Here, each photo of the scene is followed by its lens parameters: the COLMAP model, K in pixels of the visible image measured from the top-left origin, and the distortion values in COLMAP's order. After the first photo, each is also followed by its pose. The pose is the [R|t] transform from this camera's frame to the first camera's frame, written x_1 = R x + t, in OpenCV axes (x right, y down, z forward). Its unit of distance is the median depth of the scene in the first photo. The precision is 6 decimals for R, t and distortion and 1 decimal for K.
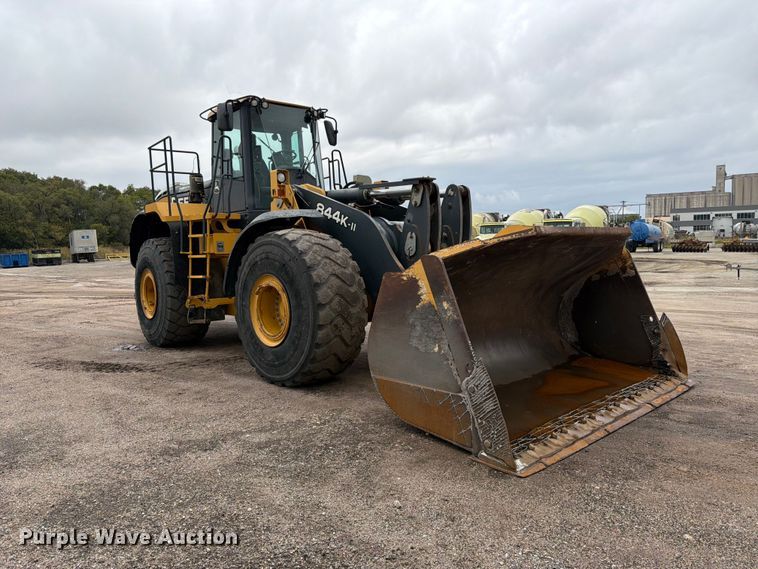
lens RADIAL K [[567.7, 0, 379.0], [0, 567.7, 284.5], [0, 0, 1]] dist [0.024228, -0.002623]
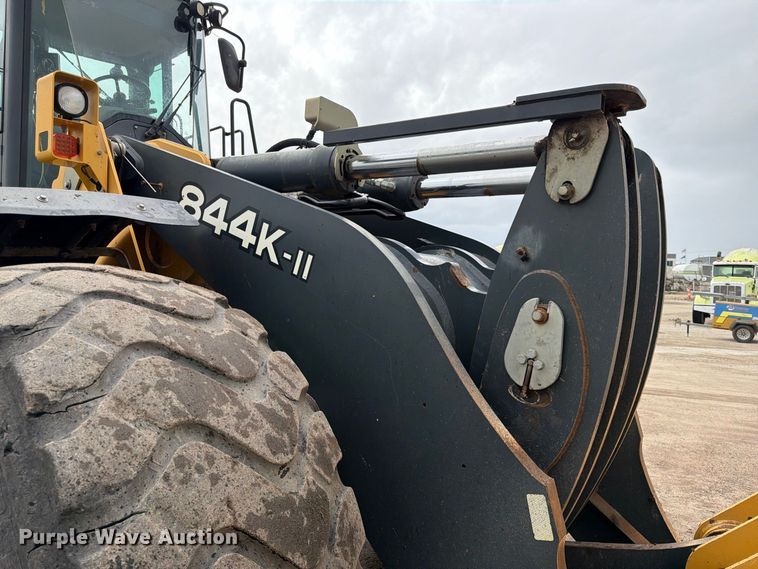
lens RADIAL K [[567.7, 0, 379.0], [0, 567.7, 284.5], [0, 0, 1]] dist [0.024228, -0.002623]
pose [[0.981412, 0.044267, 0.186737, -0.057695], [-0.034401, 0.997852, -0.055751, -0.072724], [-0.188804, 0.048291, 0.980827, 0.670933]]
